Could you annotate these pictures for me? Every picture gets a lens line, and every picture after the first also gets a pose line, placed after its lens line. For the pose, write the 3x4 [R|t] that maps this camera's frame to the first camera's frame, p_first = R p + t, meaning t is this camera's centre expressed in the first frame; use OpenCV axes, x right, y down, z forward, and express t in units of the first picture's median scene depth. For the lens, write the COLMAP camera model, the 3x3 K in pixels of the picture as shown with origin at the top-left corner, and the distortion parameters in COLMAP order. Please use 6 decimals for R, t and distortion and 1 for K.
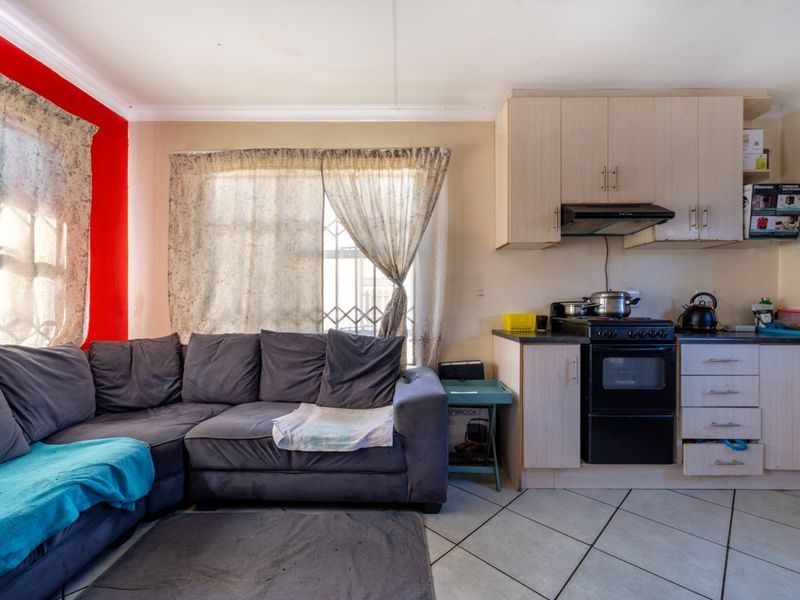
lens RADIAL K [[379.0, 0, 394.3], [0, 379.0, 301.3], [0, 0, 1]] dist [-0.005026, 0.000947]
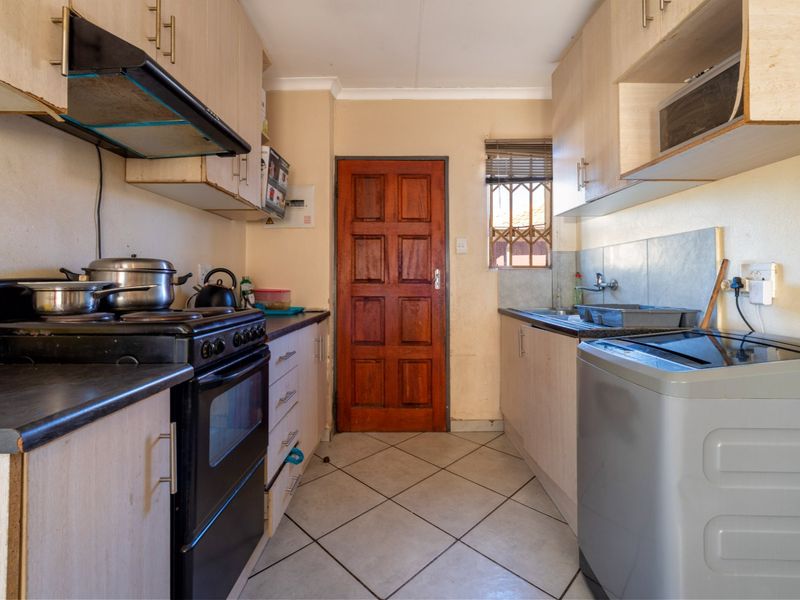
lens RADIAL K [[366.0, 0, 410.3], [0, 366.0, 275.7], [0, 0, 1]] dist [-0.002985, -0.000768]
pose [[-0.031796, 0.018515, 0.999323, 0.085125], [0.003101, 0.999825, -0.018425, 0.006191], [-0.999490, 0.002513, -0.031847, 0.667960]]
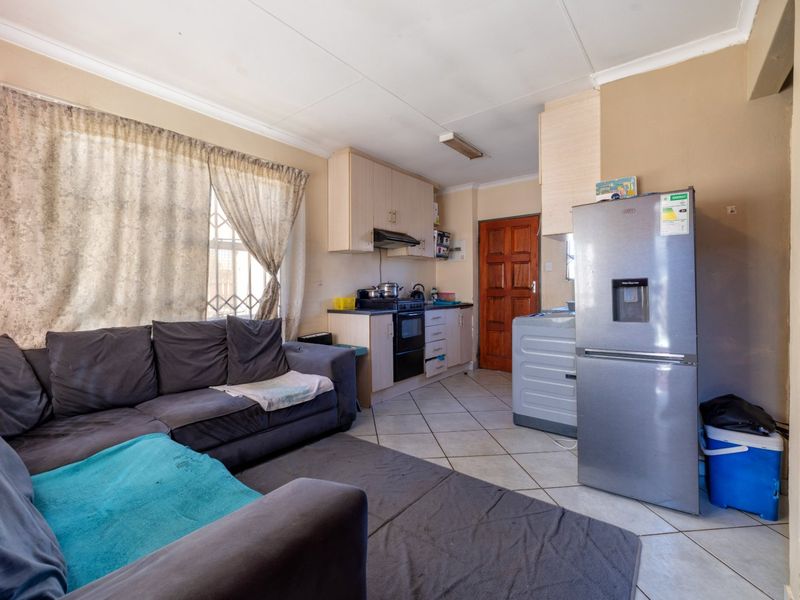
lens RADIAL K [[379.0, 0, 408.8], [0, 379.0, 292.4], [0, 0, 1]] dist [-0.005026, 0.000947]
pose [[0.580028, -0.011496, 0.814515, -0.762879], [0.009194, 0.999929, 0.007566, 0.004690], [-0.814544, 0.003100, 0.580093, -0.050264]]
